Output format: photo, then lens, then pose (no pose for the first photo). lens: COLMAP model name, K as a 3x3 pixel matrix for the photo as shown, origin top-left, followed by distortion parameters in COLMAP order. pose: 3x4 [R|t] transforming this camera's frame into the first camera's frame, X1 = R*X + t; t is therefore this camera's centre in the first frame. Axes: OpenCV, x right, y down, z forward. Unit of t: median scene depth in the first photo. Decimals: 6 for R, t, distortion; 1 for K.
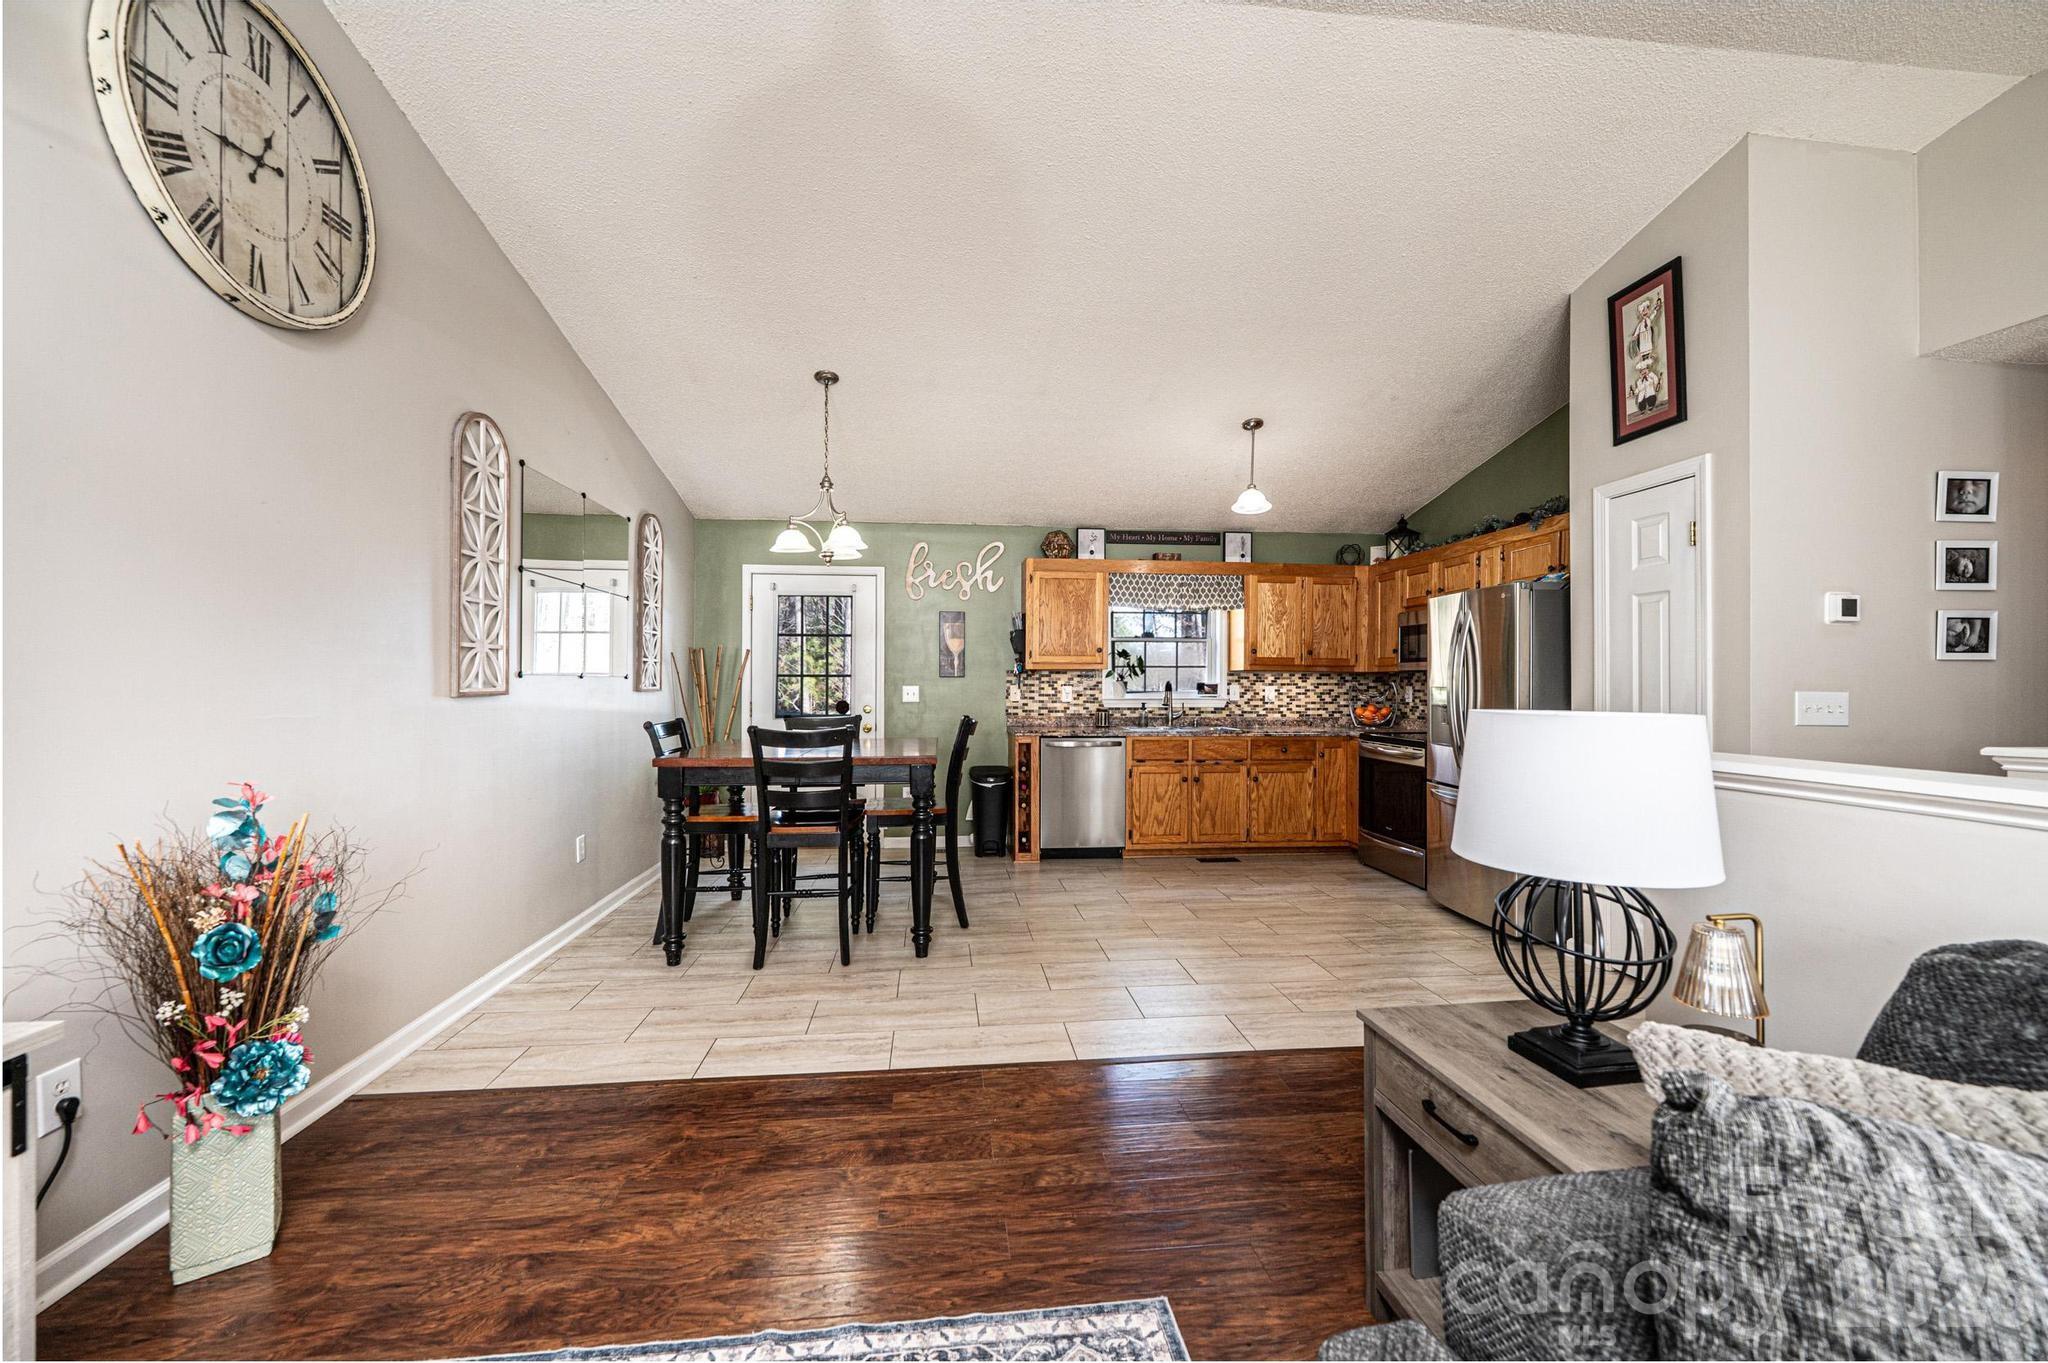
lens RADIAL K [[811.3, 0, 1024.0], [0, 811.3, 681.5], [0, 0, 1]] dist [-0.000601, 0.000012]
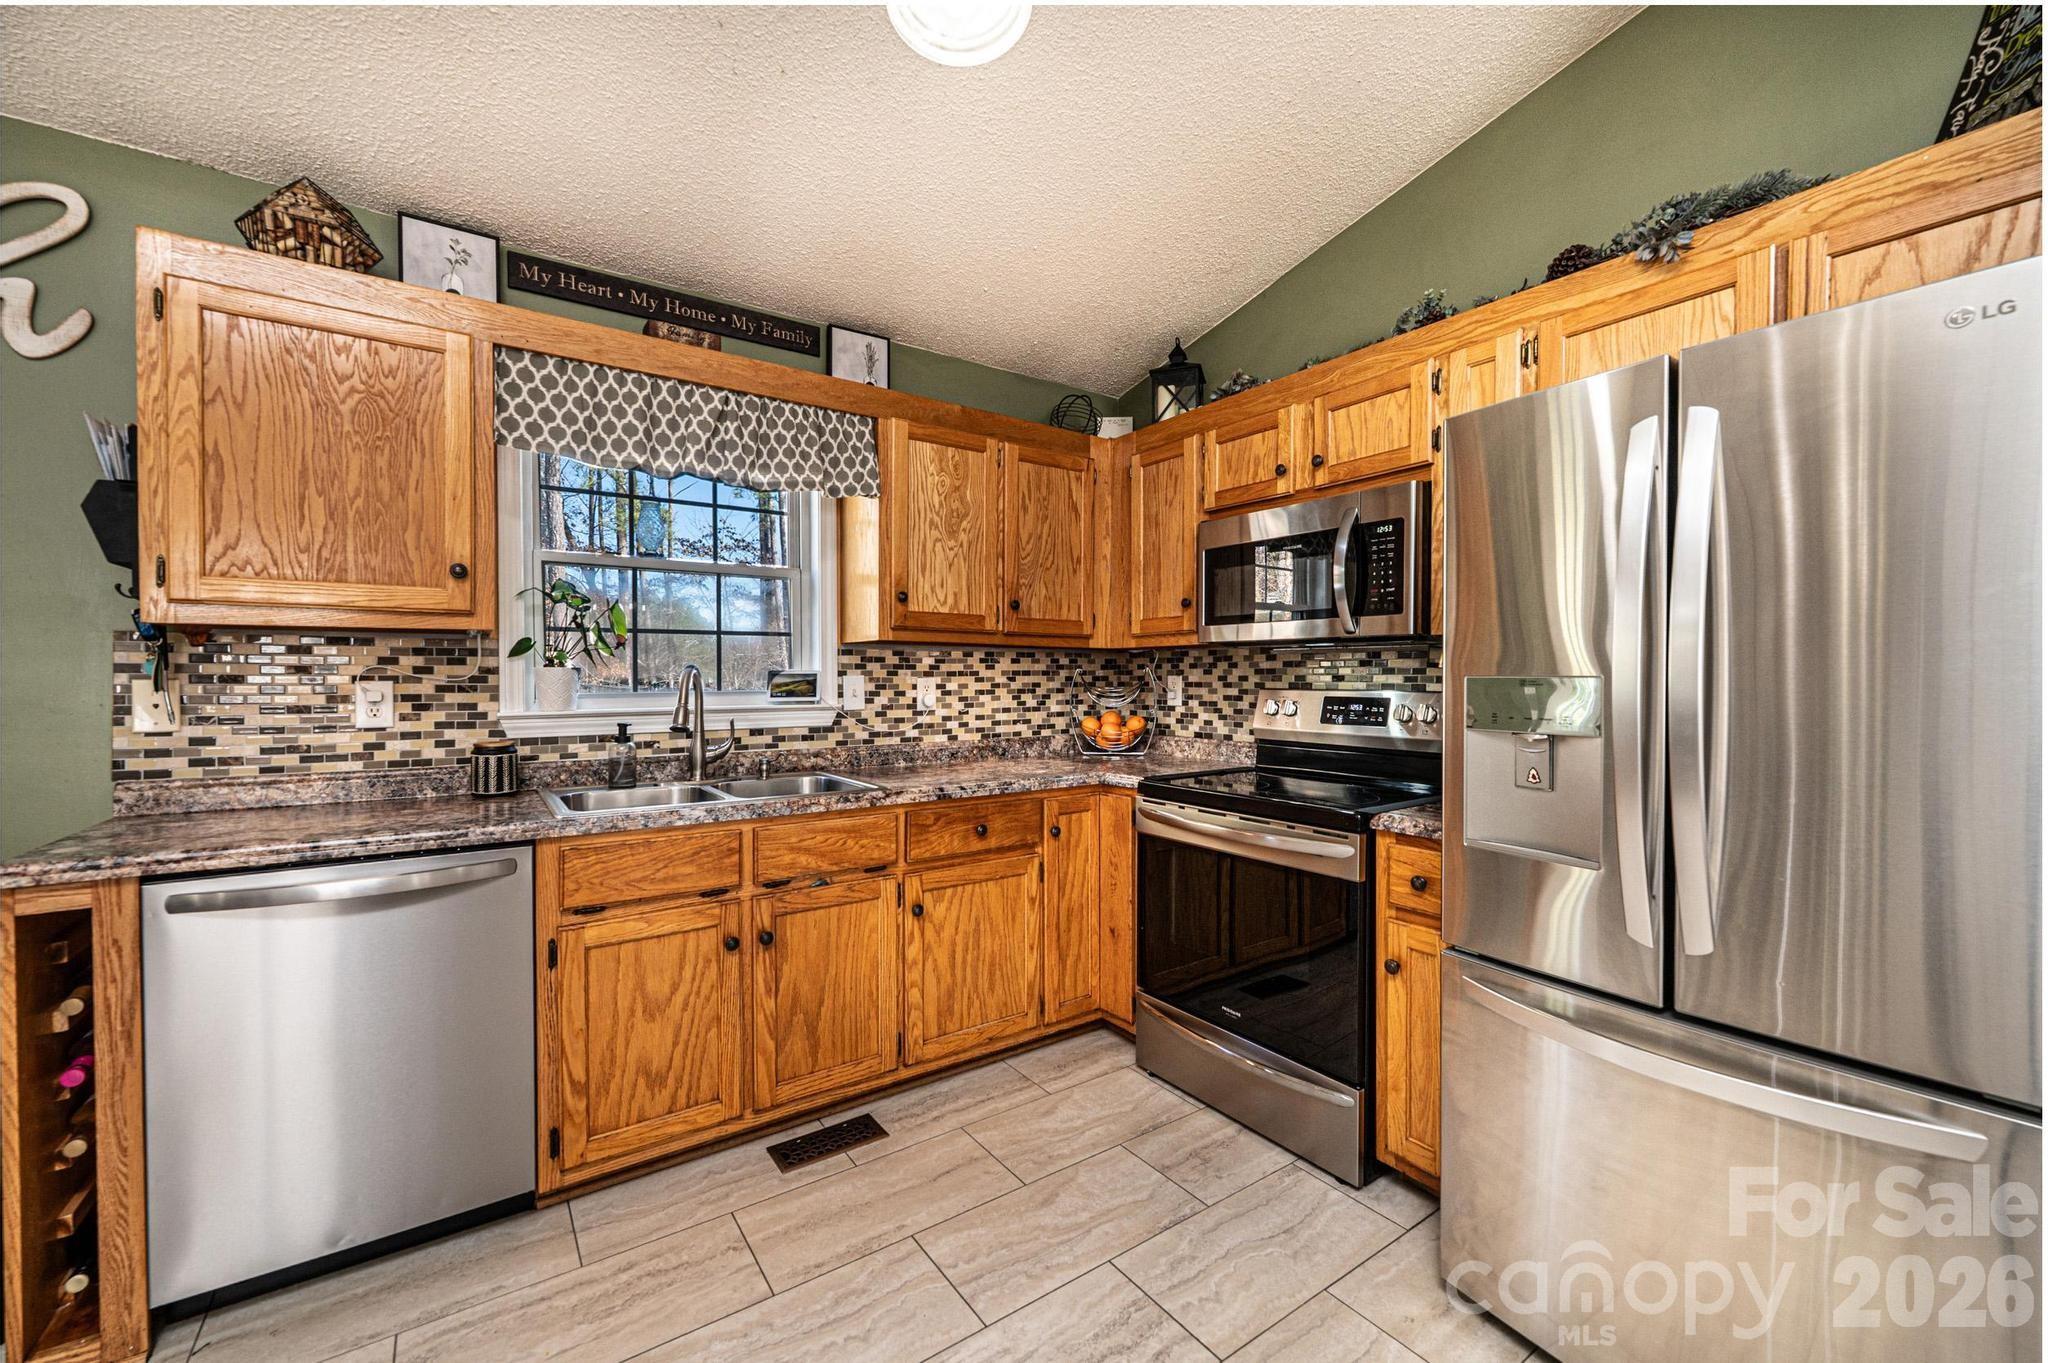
lens RADIAL K [[811.3, 0, 1024.0], [0, 811.3, 681.5], [0, 0, 1]] dist [-0.000601, 0.000012]
pose [[0.874662, -0.009609, 0.484639, 0.133207], [0.004514, 0.999922, 0.011680, 0.003073], [-0.484713, -0.008028, 0.874636, 0.601925]]
